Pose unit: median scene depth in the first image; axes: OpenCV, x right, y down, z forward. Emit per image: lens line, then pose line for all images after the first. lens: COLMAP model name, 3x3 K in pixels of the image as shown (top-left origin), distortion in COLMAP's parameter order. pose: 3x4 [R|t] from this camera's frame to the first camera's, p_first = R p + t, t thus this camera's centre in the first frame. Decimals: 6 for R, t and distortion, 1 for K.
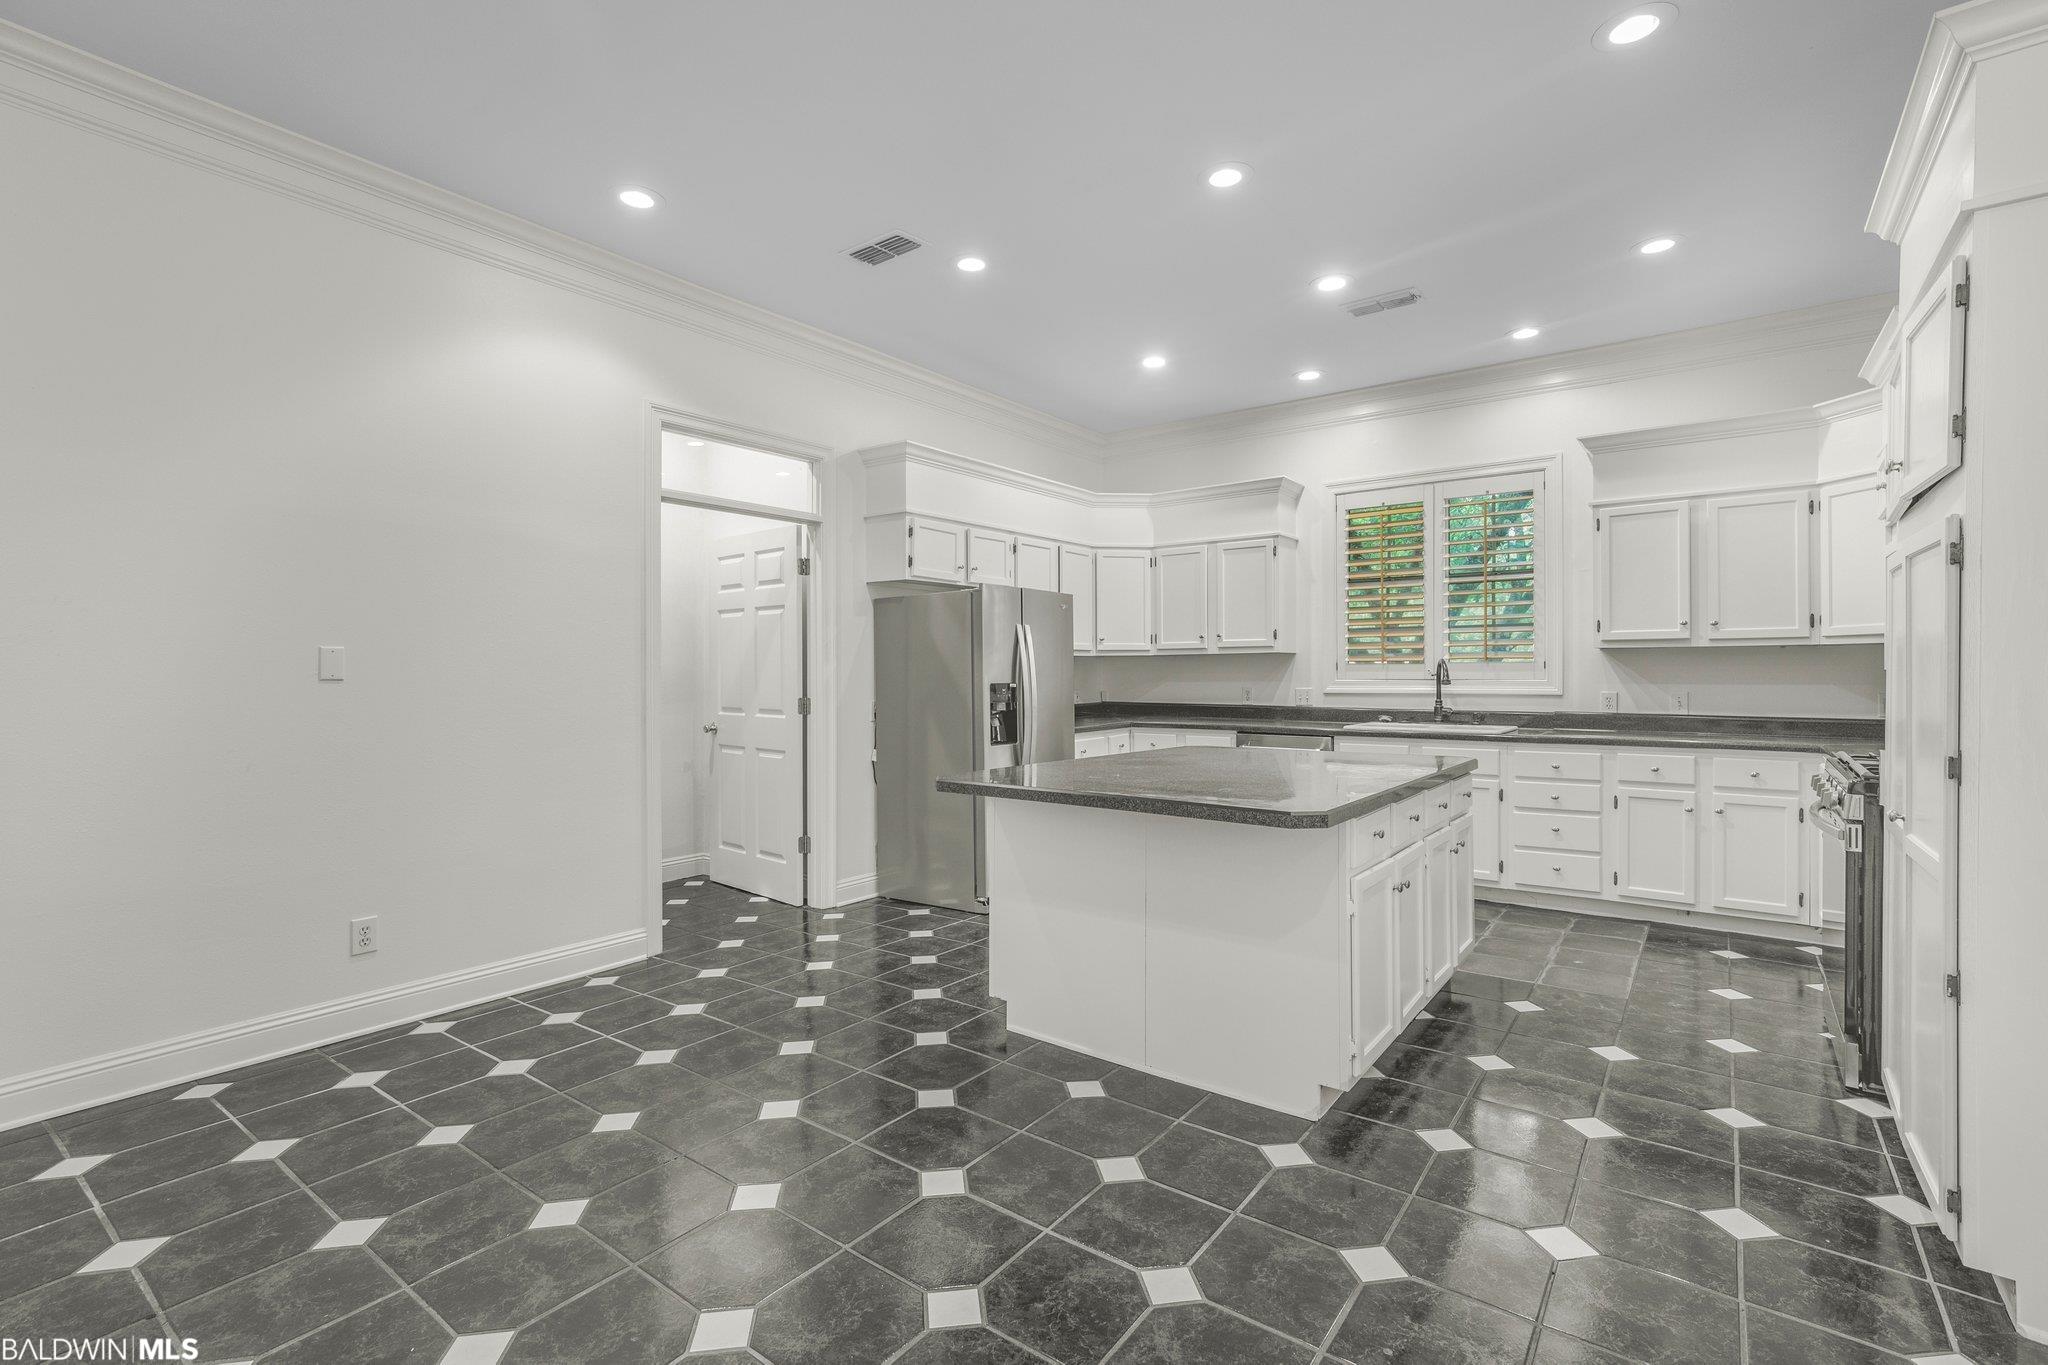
lens RADIAL K [[939.9, 0, 1024.0], [0, 939.9, 682.5], [0, 0, 1]] dist [-0.000340, 0.000641]
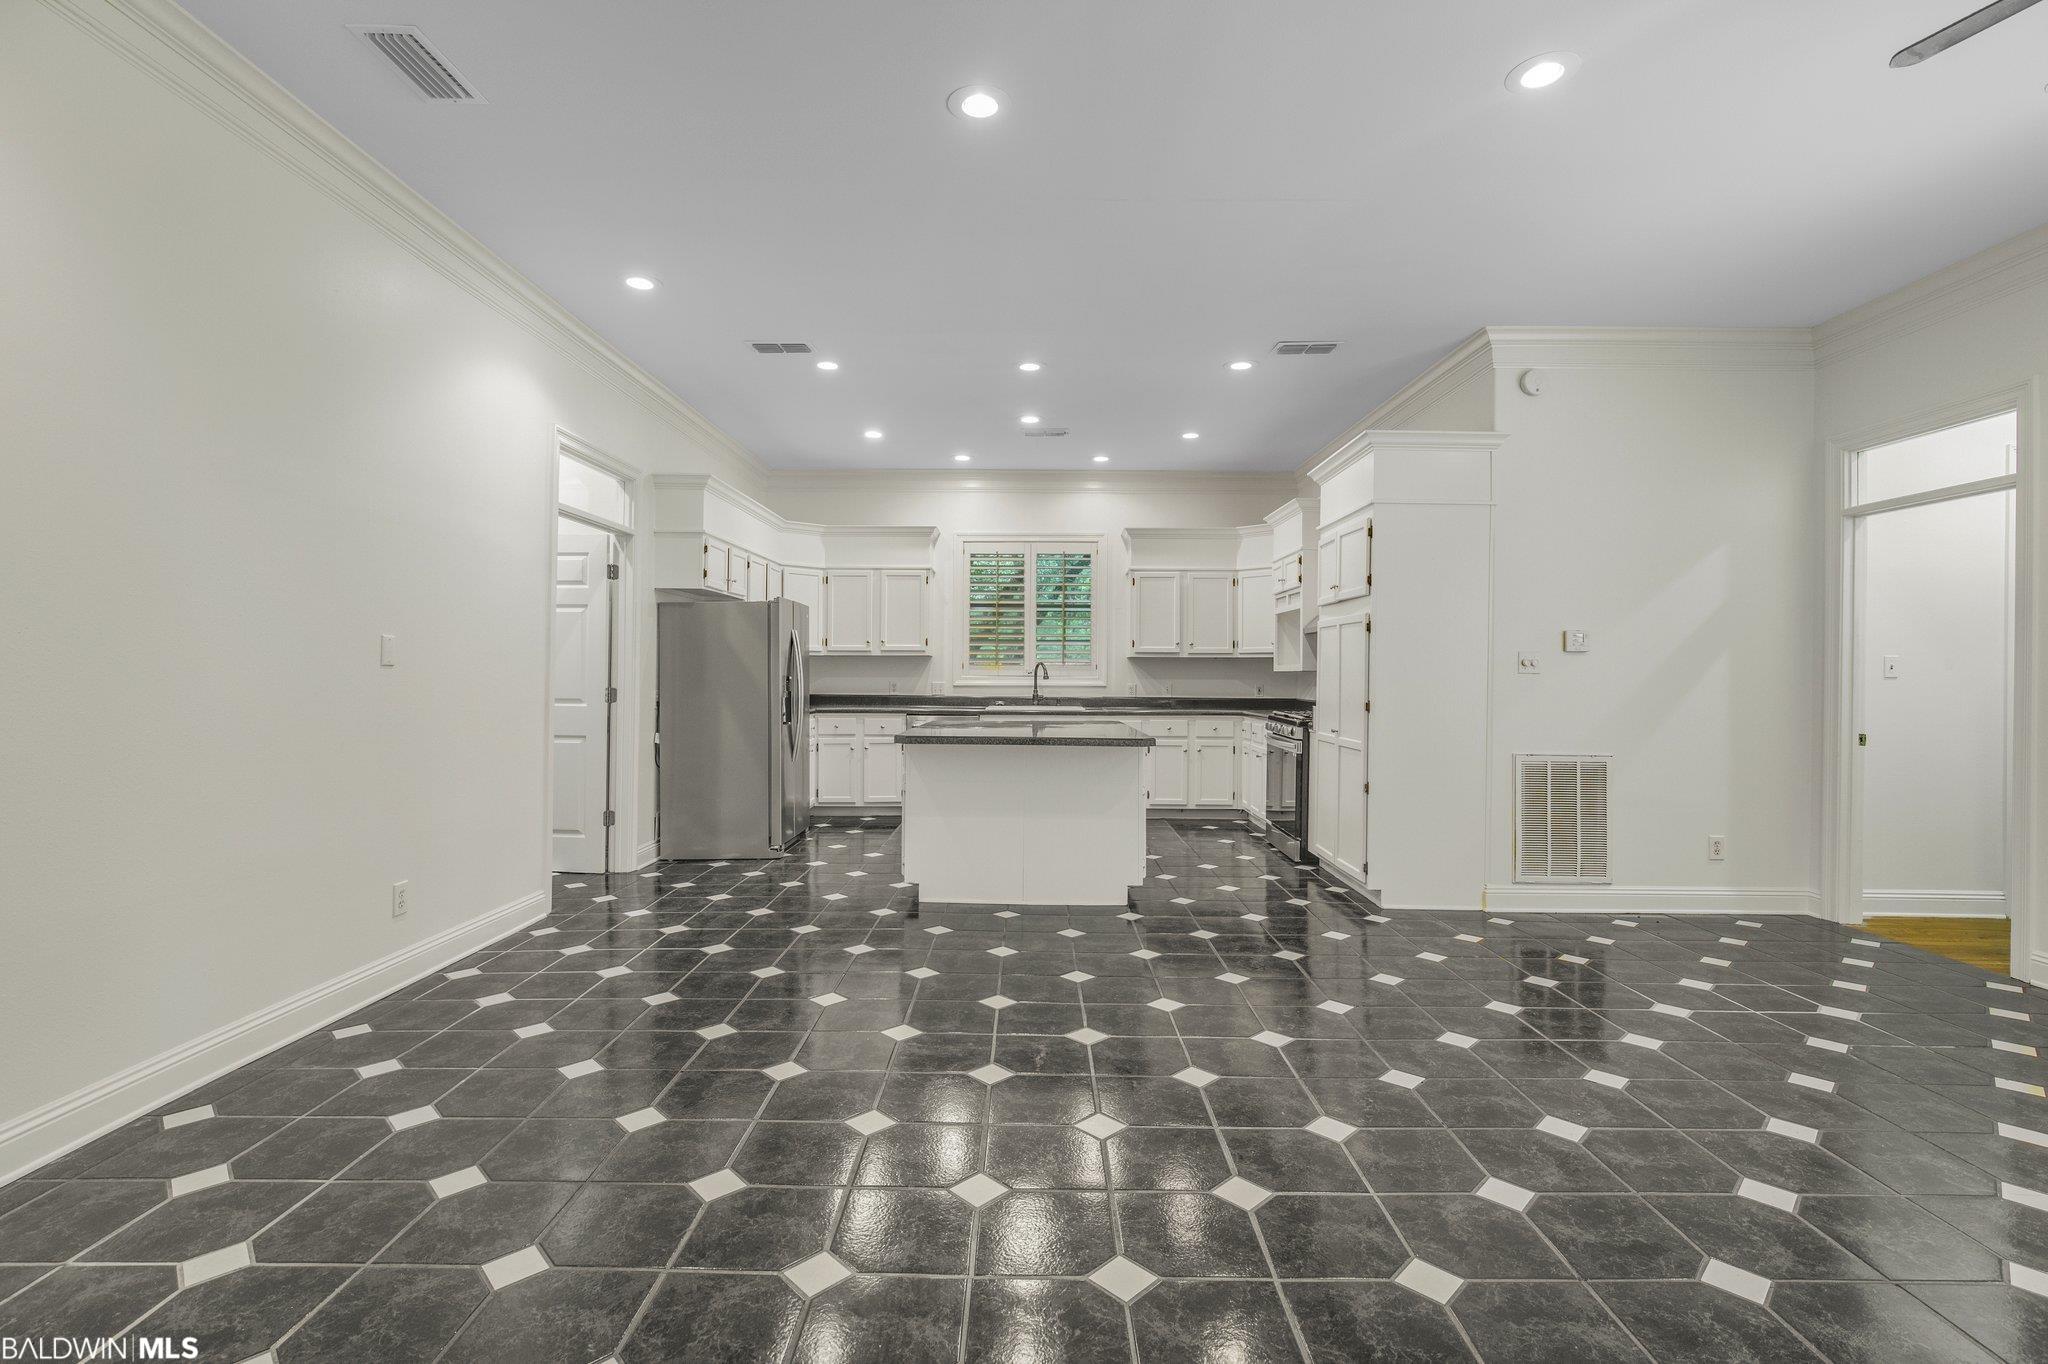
lens RADIAL K [[951.0, 0, 1040.7], [0, 951.0, 671.7], [0, 0, 1]] dist [-0.002046, 0.000030]
pose [[0.799142, 0.009808, 0.601063, -0.492890], [-0.002370, 0.999911, -0.013165, 0.010546], [-0.601138, 0.009096, 0.799094, -0.216437]]
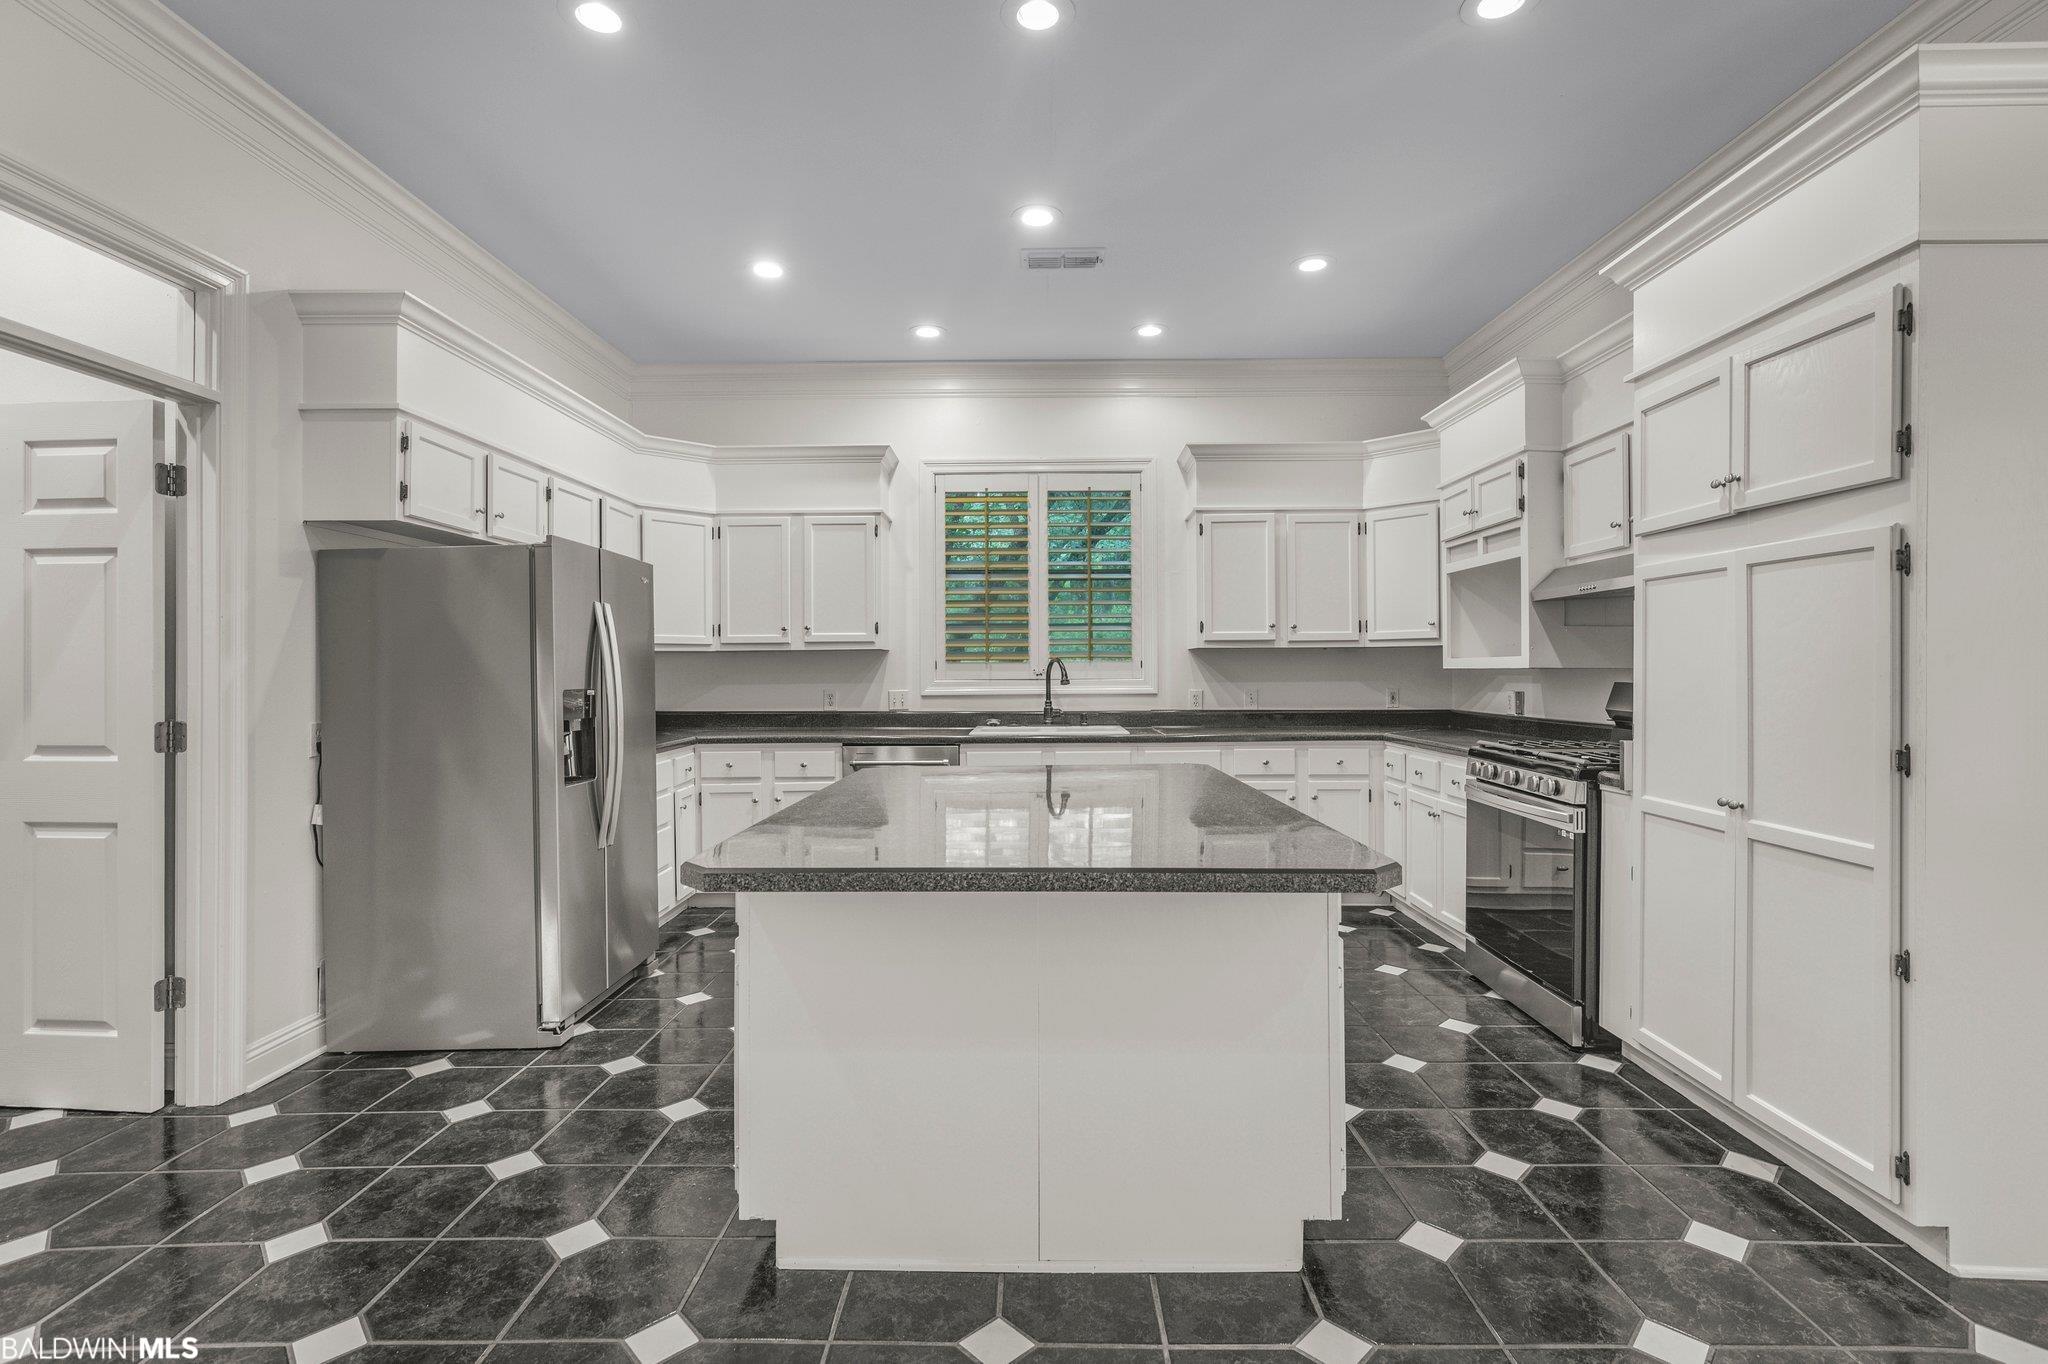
lens RADIAL K [[951.0, 0, 1040.7], [0, 951.0, 671.7], [0, 0, 1]] dist [-0.002046, 0.000030]
pose [[0.800966, -0.002576, 0.598704, -0.155149], [0.009247, 0.999925, -0.008068, -0.003502], [-0.598638, 0.011998, 0.800930, 0.255359]]
